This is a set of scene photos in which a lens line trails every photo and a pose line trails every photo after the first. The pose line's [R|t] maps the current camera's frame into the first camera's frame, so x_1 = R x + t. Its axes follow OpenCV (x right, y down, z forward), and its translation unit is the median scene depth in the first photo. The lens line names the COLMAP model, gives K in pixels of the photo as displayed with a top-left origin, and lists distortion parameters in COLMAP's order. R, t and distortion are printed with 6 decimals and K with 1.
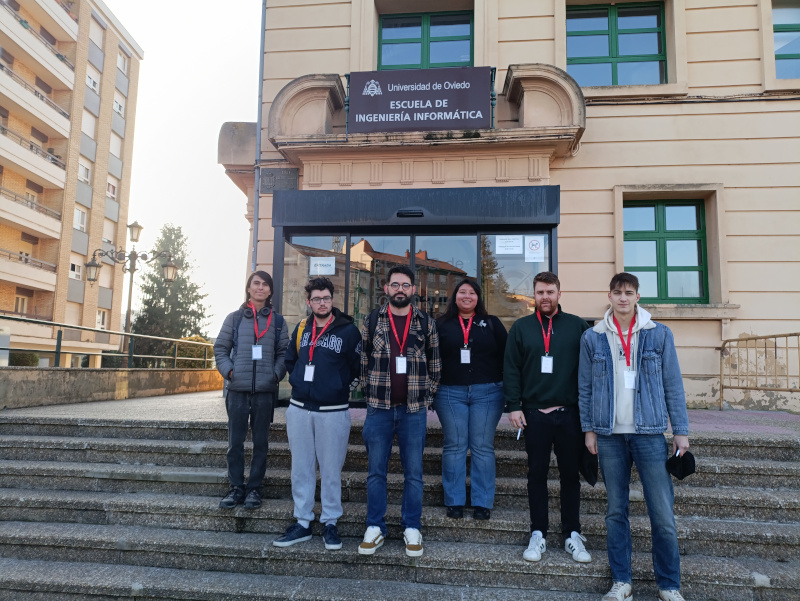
lens RADIAL K [[597.2, 0, 400.0], [0, 597.2, 300.5], [0, 0, 1]] dist [0.006682, -0.000170]
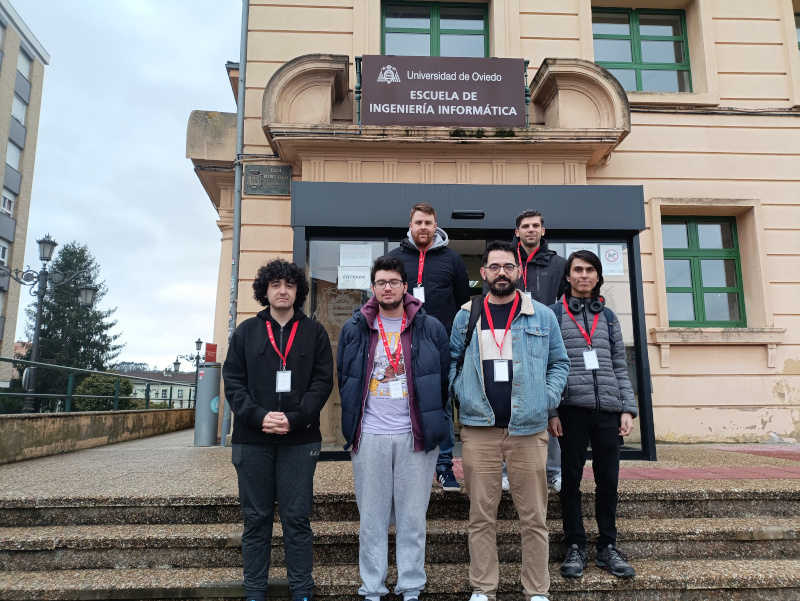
lens RADIAL K [[587.9, 0, 400.0], [0, 587.9, 300.5], [0, 0, 1]] dist [-0.003621, 0.004837]
pose [[0.986494, 0.007194, 0.163640, -0.165588], [0.001673, 0.998541, -0.053982, 0.011605], [-0.163789, 0.053527, 0.985042, 0.190288]]
